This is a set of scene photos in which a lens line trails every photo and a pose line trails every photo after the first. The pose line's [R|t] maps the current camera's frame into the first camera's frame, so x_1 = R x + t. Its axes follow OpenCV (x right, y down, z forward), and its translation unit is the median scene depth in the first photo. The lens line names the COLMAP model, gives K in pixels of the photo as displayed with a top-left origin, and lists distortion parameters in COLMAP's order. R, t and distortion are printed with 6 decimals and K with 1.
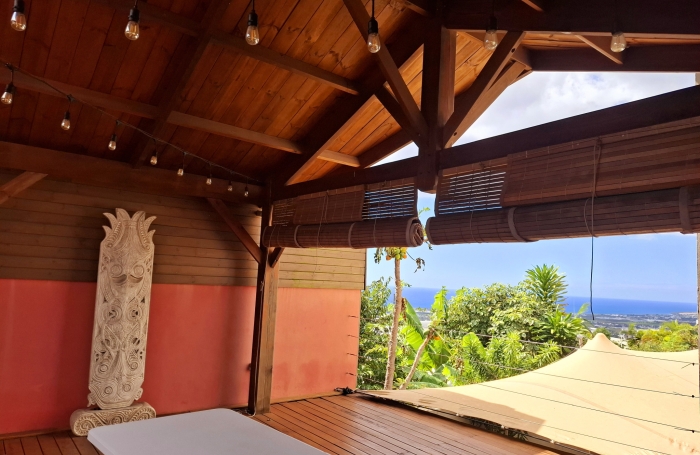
lens RADIAL K [[501.4, 0, 345.5], [0, 501.4, 232.9], [0, 0, 1]] dist [0.088301, -0.094696]
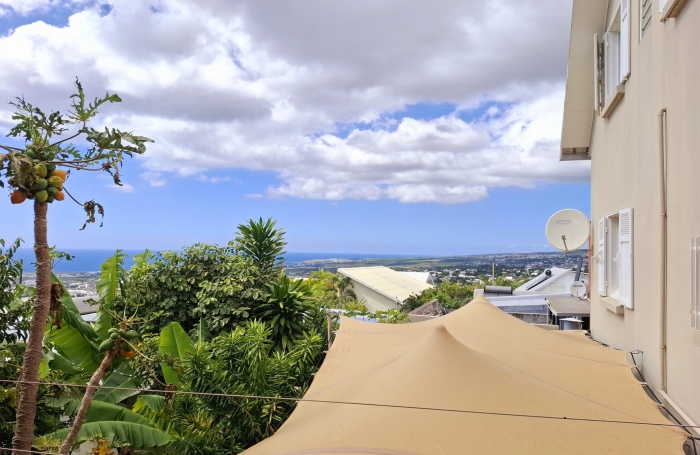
lens RADIAL K [[477.0, 0, 350.0], [0, 477.0, 227.5], [0, 0, 1]] dist [0.076081, -0.077884]
pose [[0.770828, -0.005326, 0.637021, 0.064886], [-0.040898, 0.997489, 0.057827, 0.066041], [-0.635729, -0.070627, 0.768675, 0.805052]]
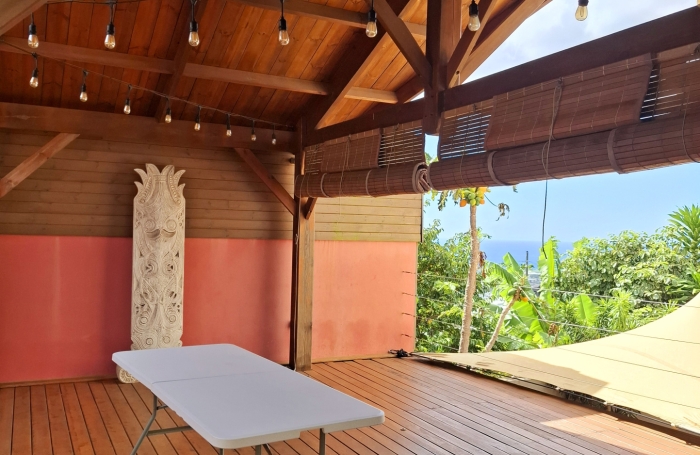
lens RADIAL K [[660.2, 0, 327.9], [0, 660.2, 226.0], [0, 0, 1]] dist [0.158654, -0.274565]
pose [[0.977759, -0.025446, -0.208180, 0.162804], [0.041831, 0.996329, 0.074687, -0.008809], [0.205515, -0.081734, 0.975235, -0.208459]]
